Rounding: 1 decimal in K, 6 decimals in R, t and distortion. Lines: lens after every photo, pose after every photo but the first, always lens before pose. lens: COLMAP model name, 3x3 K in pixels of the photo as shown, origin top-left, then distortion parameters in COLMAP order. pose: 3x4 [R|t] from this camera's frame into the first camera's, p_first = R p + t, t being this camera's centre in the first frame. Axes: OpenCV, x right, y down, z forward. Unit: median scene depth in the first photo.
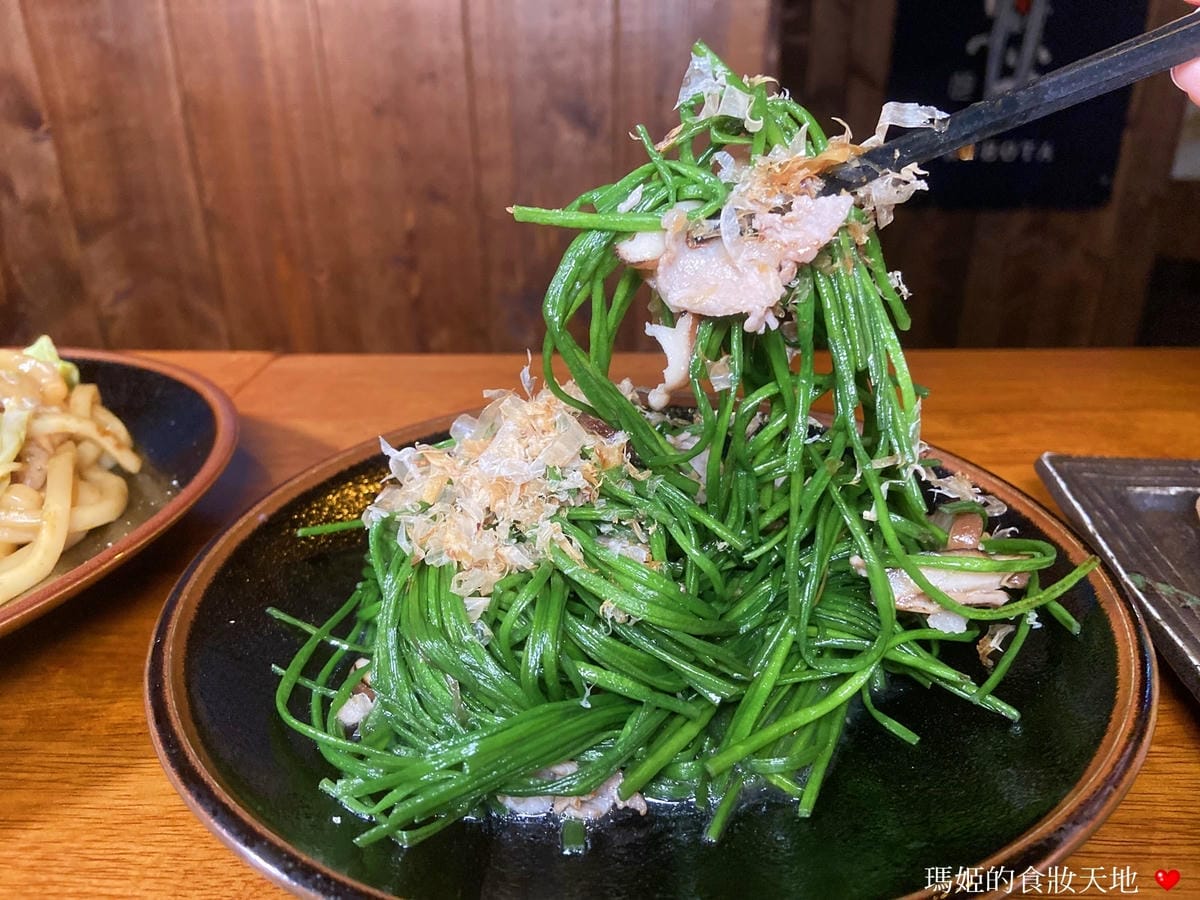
lens RADIAL K [[914.3, 0, 599.1], [0, 914.3, 449.9], [0, 0, 1]] dist [-0.003876, -0.002610]
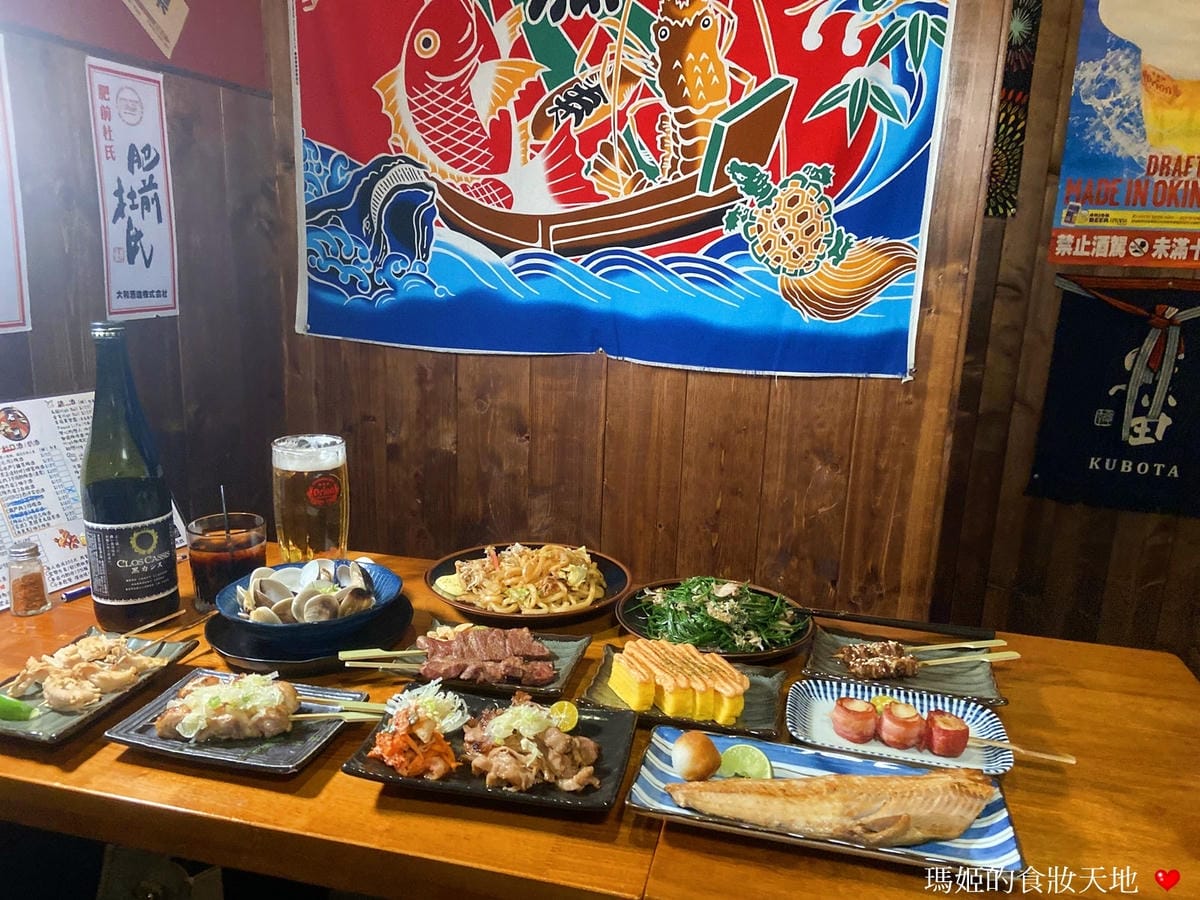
lens RADIAL K [[914.3, 0, 596.4], [0, 914.3, 450.3], [0, 0, 1]] dist [-0.003876, -0.002610]
pose [[0.974953, 0.091824, -0.202572, -0.093449], [-0.133113, 0.970566, -0.200705, 0.026006], [0.178180, 0.222642, 0.958479, -0.711276]]
